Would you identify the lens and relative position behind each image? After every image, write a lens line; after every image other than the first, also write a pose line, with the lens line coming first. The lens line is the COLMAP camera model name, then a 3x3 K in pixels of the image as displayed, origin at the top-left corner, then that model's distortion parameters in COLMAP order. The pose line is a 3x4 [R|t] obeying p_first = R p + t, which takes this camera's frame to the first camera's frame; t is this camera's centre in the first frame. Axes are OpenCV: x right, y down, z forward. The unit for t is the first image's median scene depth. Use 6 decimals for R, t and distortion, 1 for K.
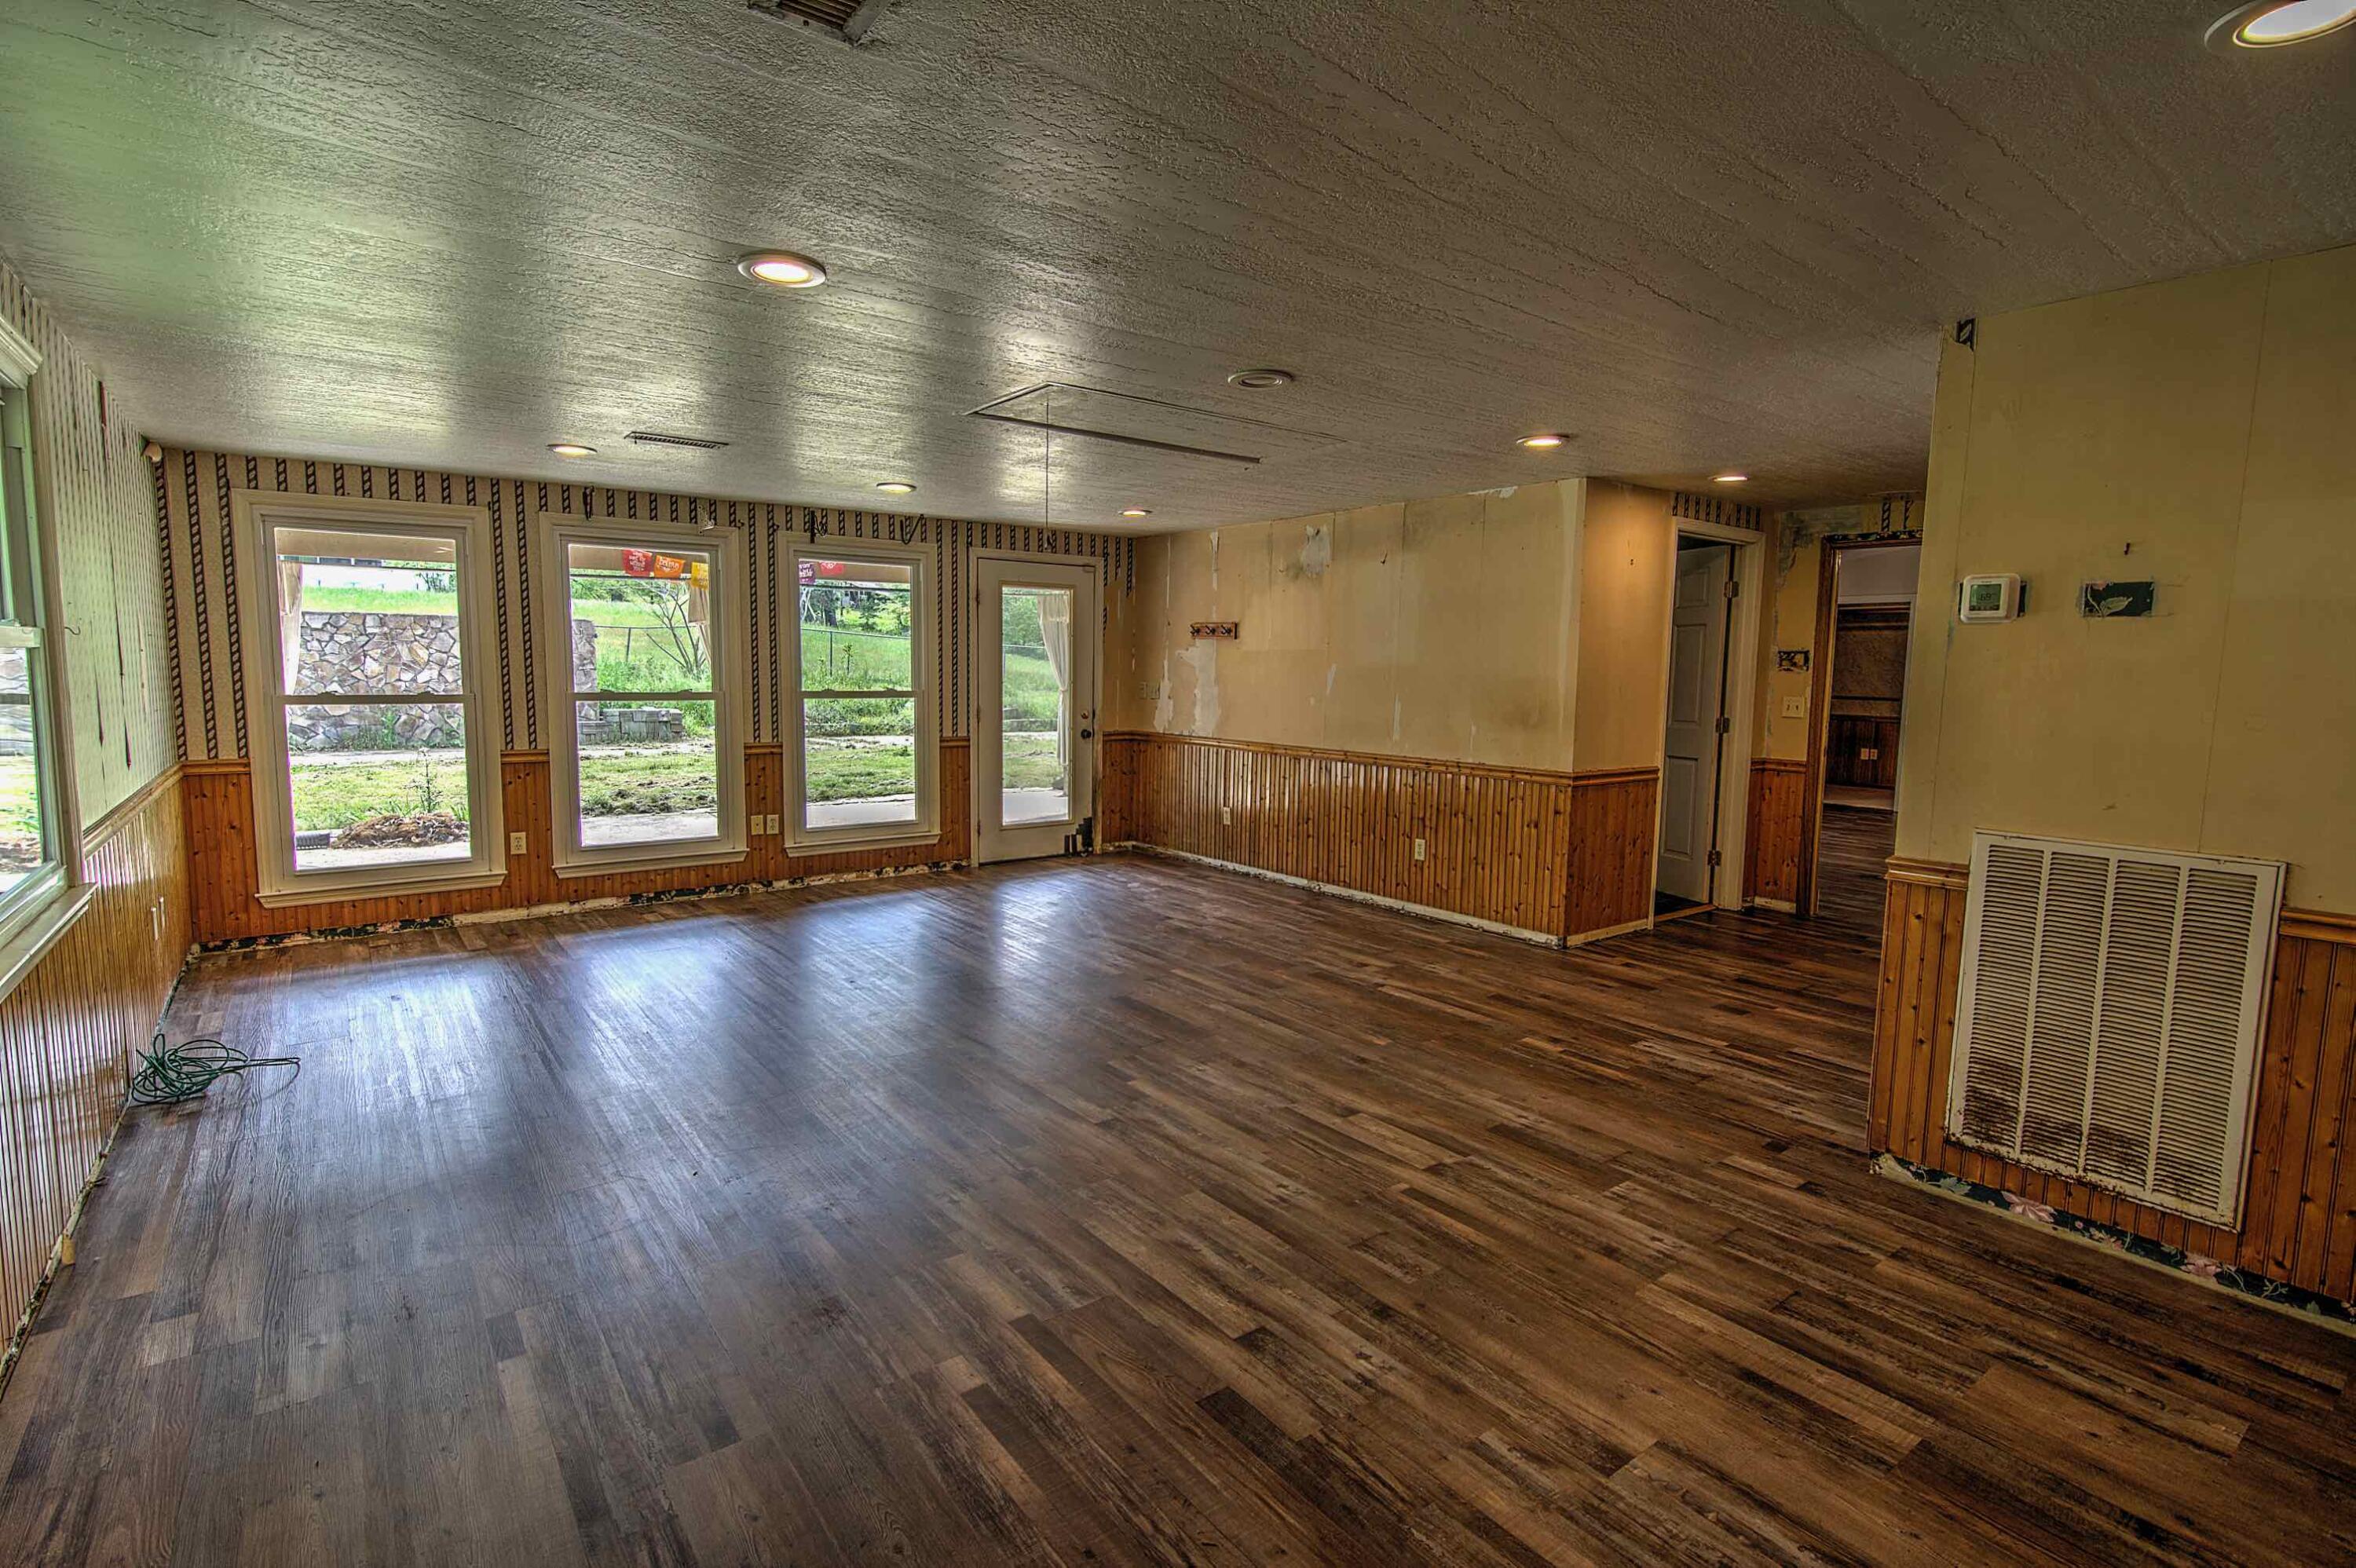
lens RADIAL K [[1122.4, 0, 1178.0], [0, 1122.4, 784.0], [0, 0, 1]] dist [-0.000849, -0.000178]
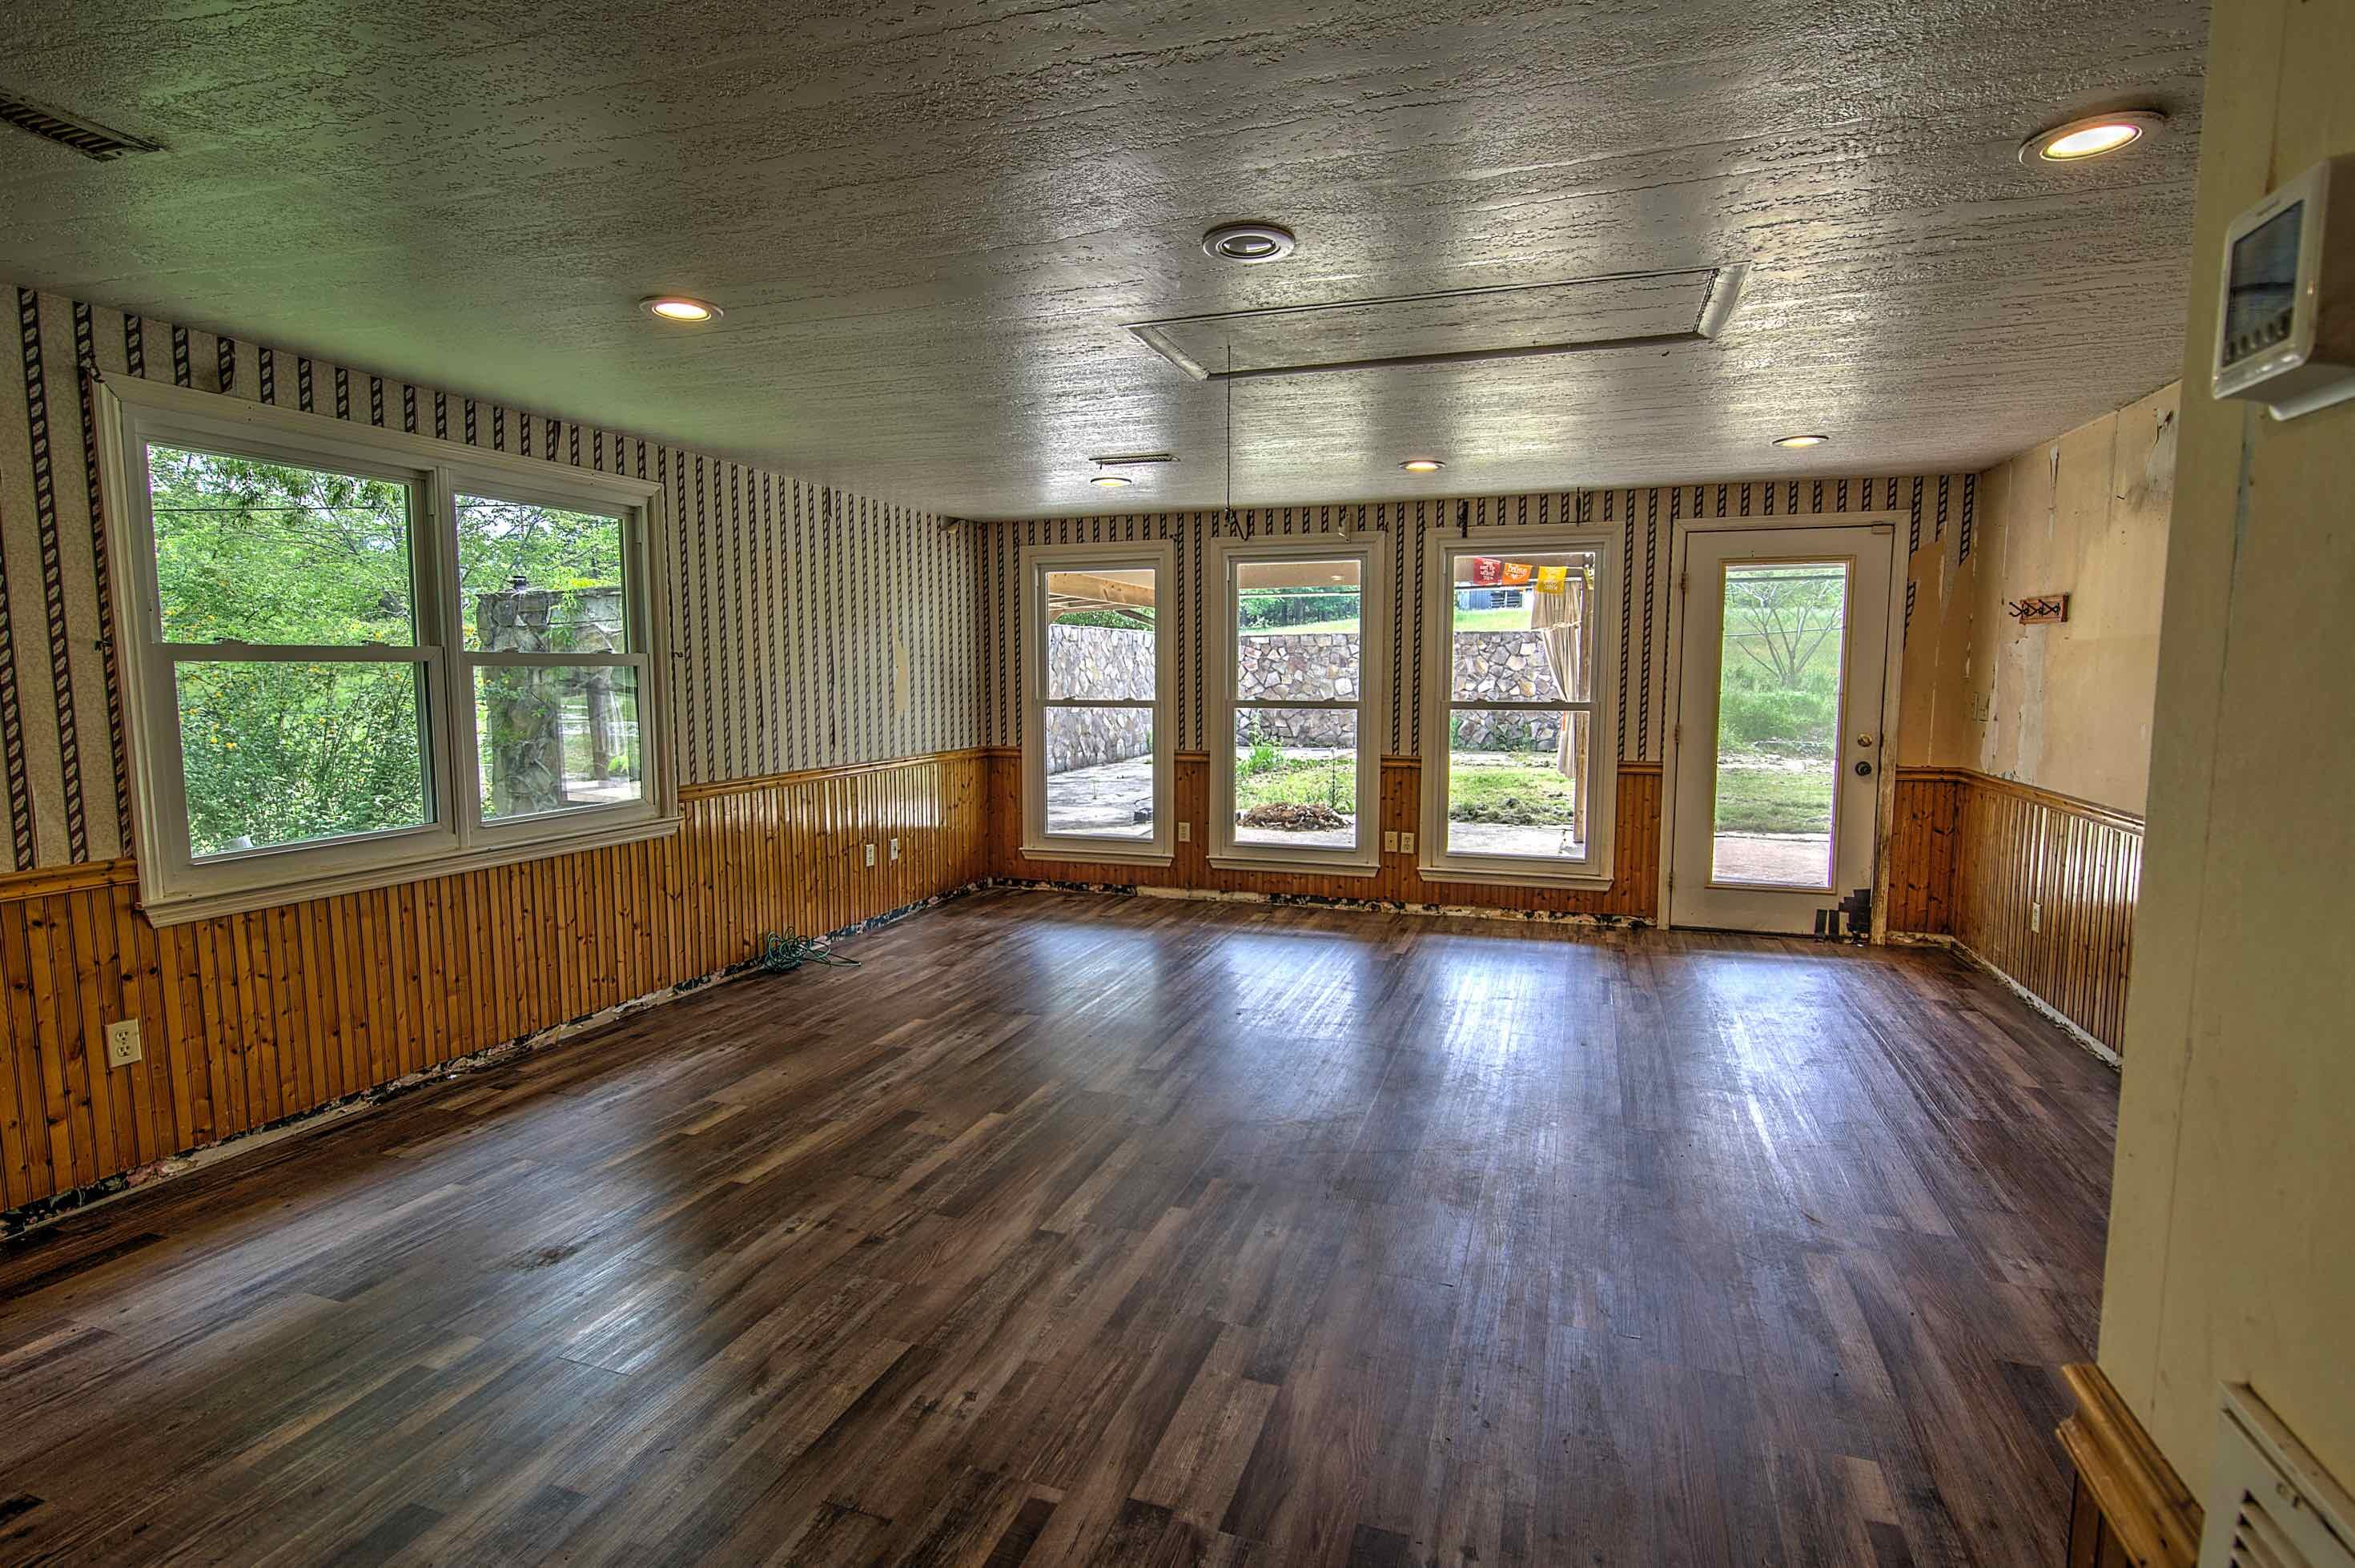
lens RADIAL K [[1155.2, 0, 1177.5], [0, 1155.2, 784.0], [0, 0, 1]] dist [0.002035, -0.001143]
pose [[0.549739, 0.070557, -0.832352, 0.364643], [-0.080446, 0.996267, 0.031321, -0.030584], [0.831454, 0.049741, 0.553362, 0.332292]]
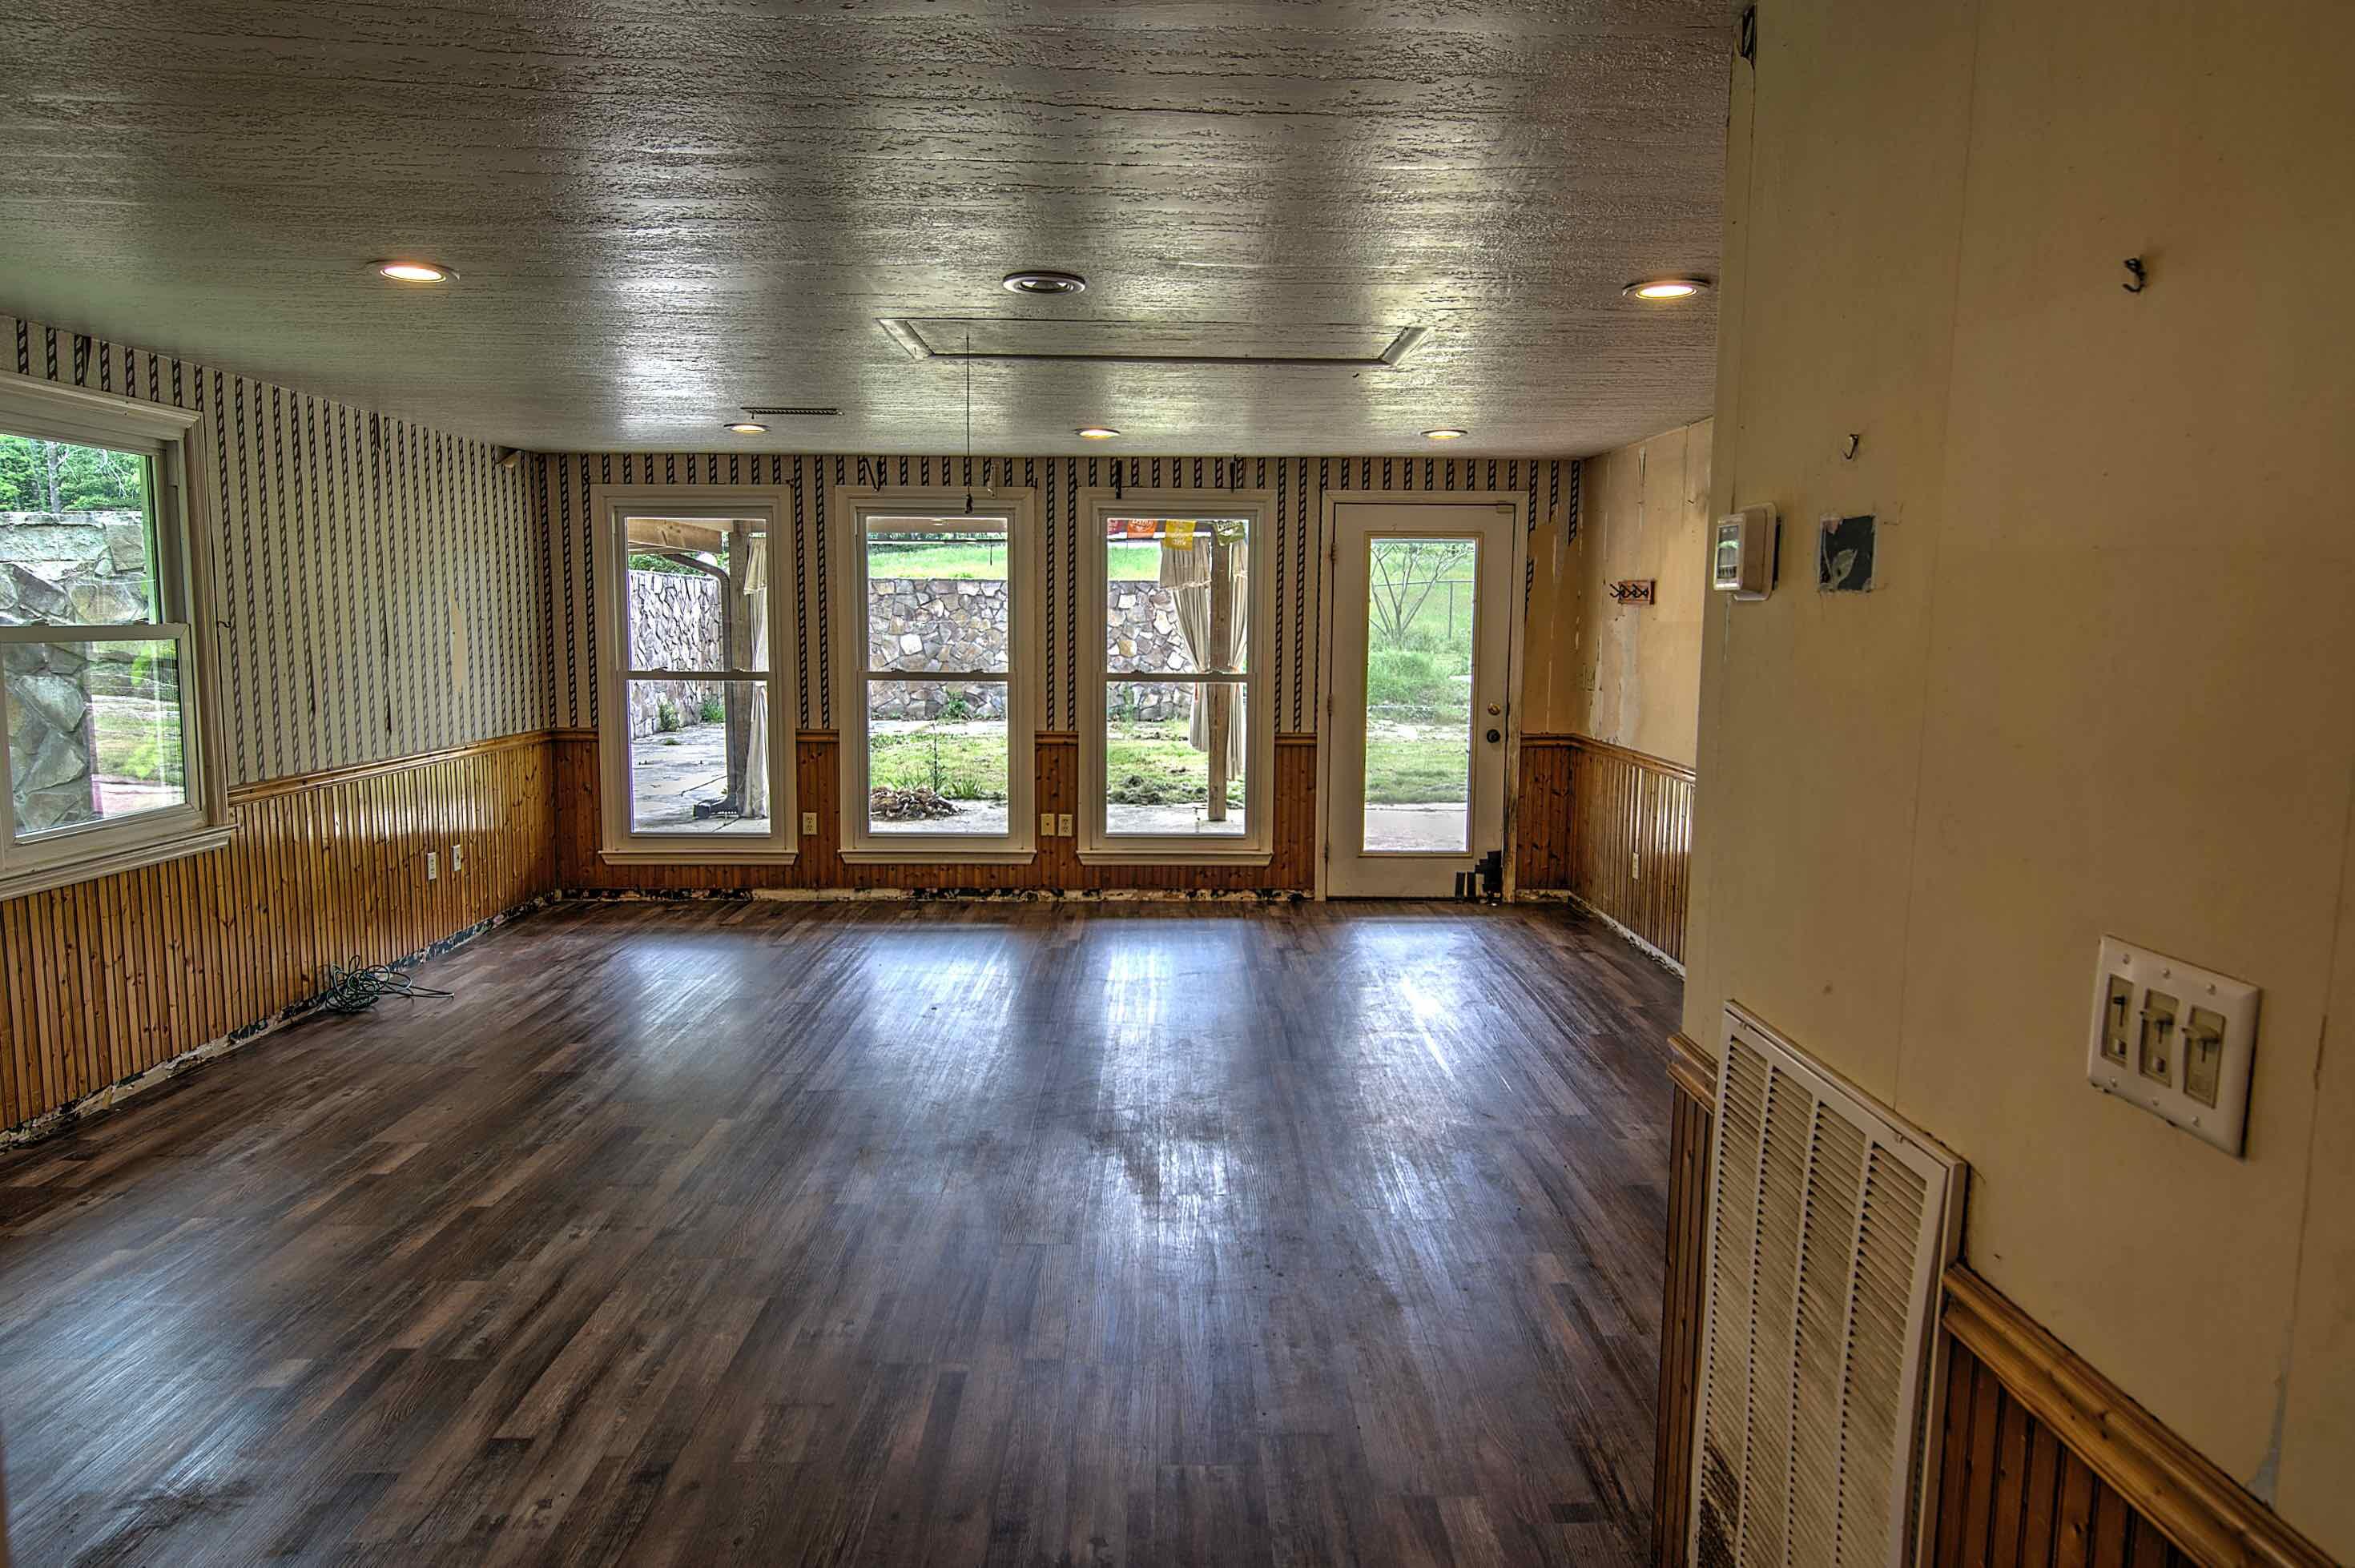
lens RADIAL K [[1480.4, 0, 1173.0], [0, 1480.4, 787.8], [0, 0, 1]] dist [0.027353, -0.030079]
pose [[0.799218, 0.062725, -0.597759, 0.427814], [-0.060839, 0.997874, 0.023367, -0.027406], [0.597954, 0.017692, 0.801335, 0.140713]]
